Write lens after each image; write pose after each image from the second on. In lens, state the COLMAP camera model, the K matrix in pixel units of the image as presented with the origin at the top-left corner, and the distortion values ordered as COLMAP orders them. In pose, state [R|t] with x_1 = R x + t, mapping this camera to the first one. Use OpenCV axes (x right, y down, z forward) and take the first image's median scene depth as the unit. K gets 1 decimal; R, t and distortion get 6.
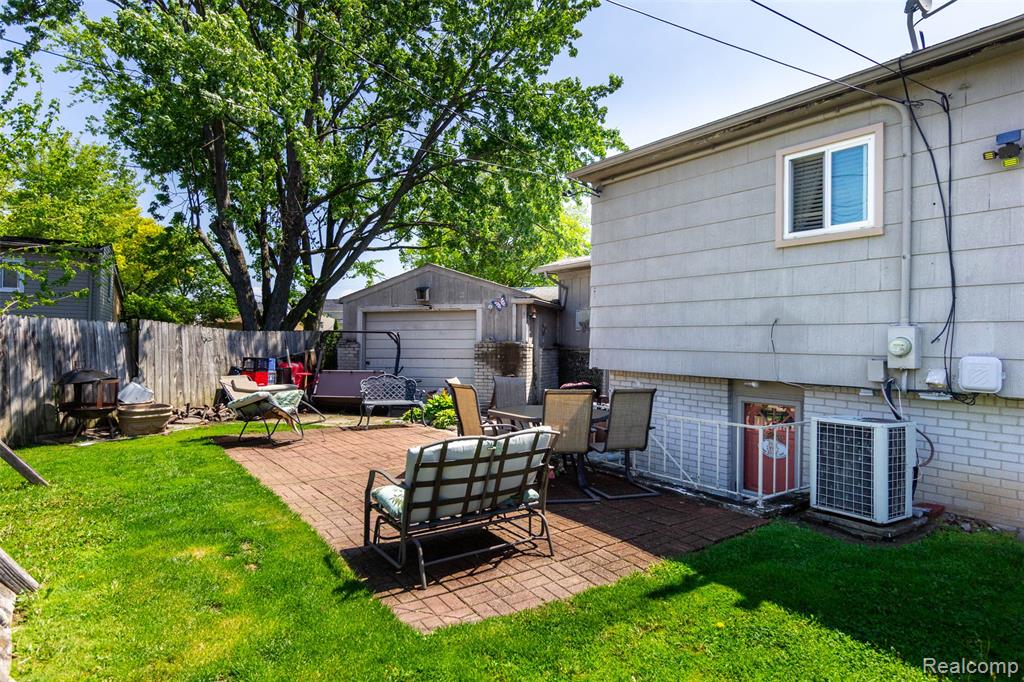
lens RADIAL K [[581.0, 0, 518.8], [0, 581.0, 336.9], [0, 0, 1]] dist [0.003442, 0.001439]
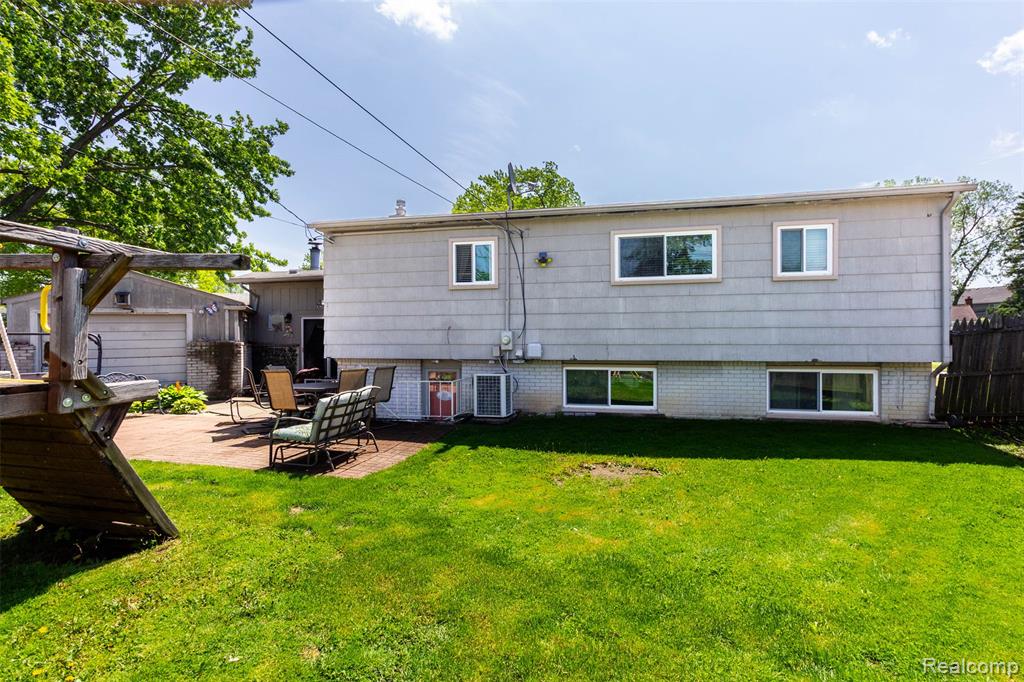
lens RADIAL K [[481.9, 0, 522.2], [0, 481.9, 338.1], [0, 0, 1]] dist [0.005274, -0.000460]
pose [[0.753372, -0.017156, 0.657371, -0.446192], [0.009012, 0.999835, 0.015766, -0.016879], [-0.657533, -0.005953, 0.753402, -0.375230]]
